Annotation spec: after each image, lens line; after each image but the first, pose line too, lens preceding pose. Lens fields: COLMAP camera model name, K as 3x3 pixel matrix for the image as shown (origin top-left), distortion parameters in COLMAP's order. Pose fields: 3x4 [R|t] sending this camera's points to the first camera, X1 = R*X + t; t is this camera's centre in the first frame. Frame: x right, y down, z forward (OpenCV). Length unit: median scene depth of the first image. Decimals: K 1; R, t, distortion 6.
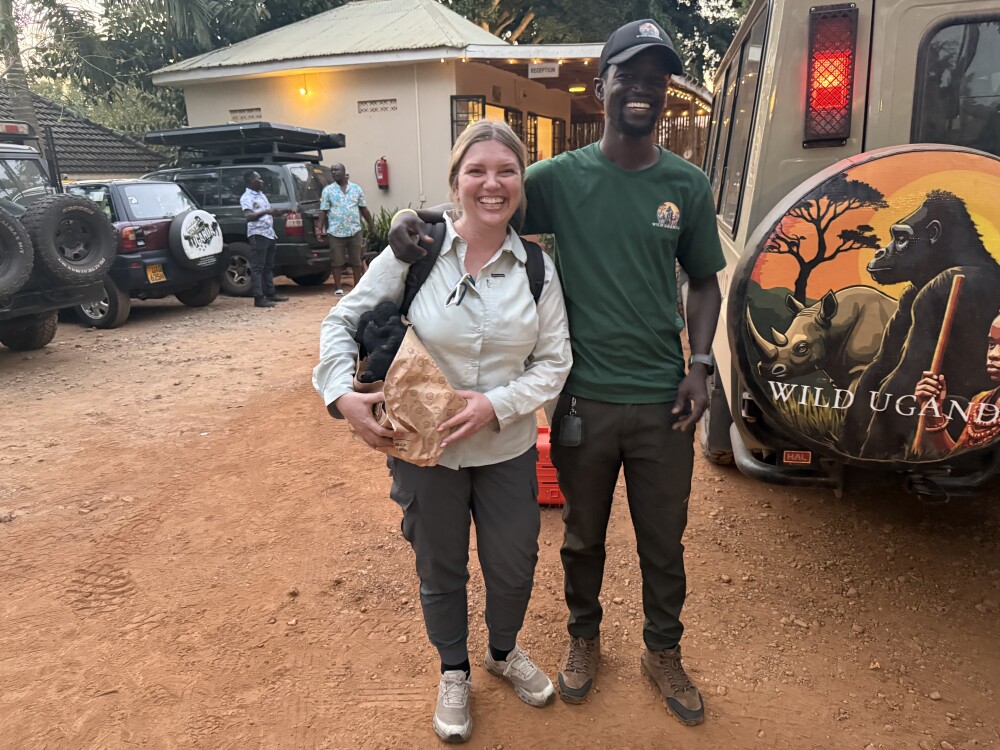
lens RADIAL K [[703.7, 0, 497.5], [0, 703.7, 368.2], [0, 0, 1]] dist [-0.004379, -0.007112]
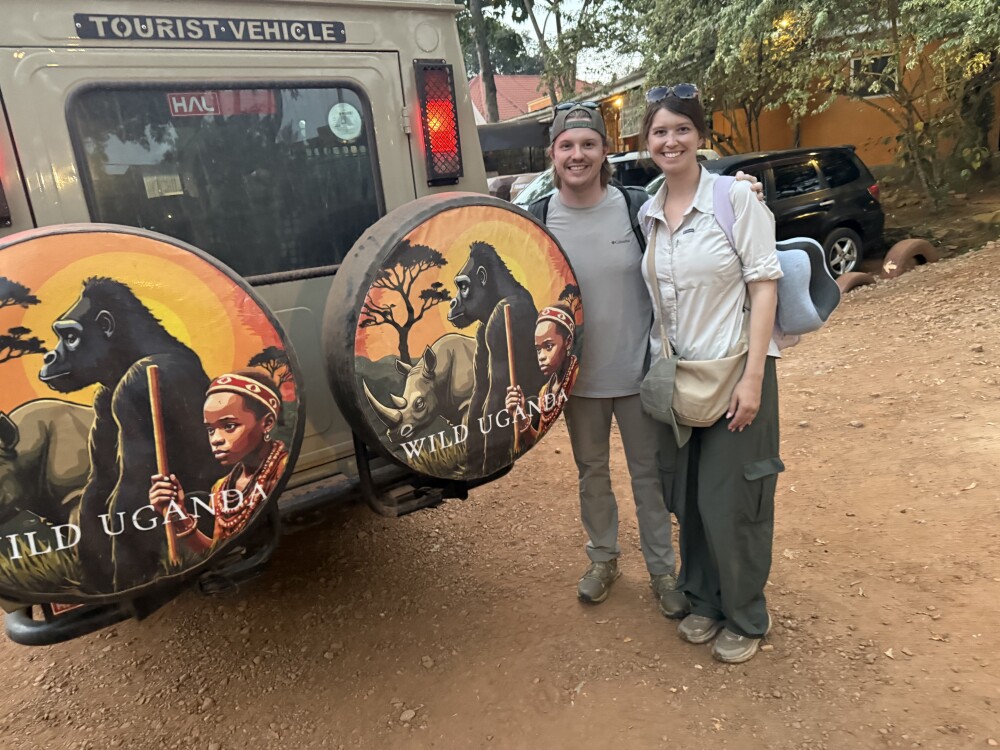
lens RADIAL K [[703.7, 0, 497.5], [0, 703.7, 368.2], [0, 0, 1]] dist [-0.004379, -0.007112]
pose [[0.673038, -0.195256, 0.713369, 0.296982], [0.250941, 0.967595, 0.028087, -0.041863], [-0.695736, 0.160110, 0.700226, 0.065780]]
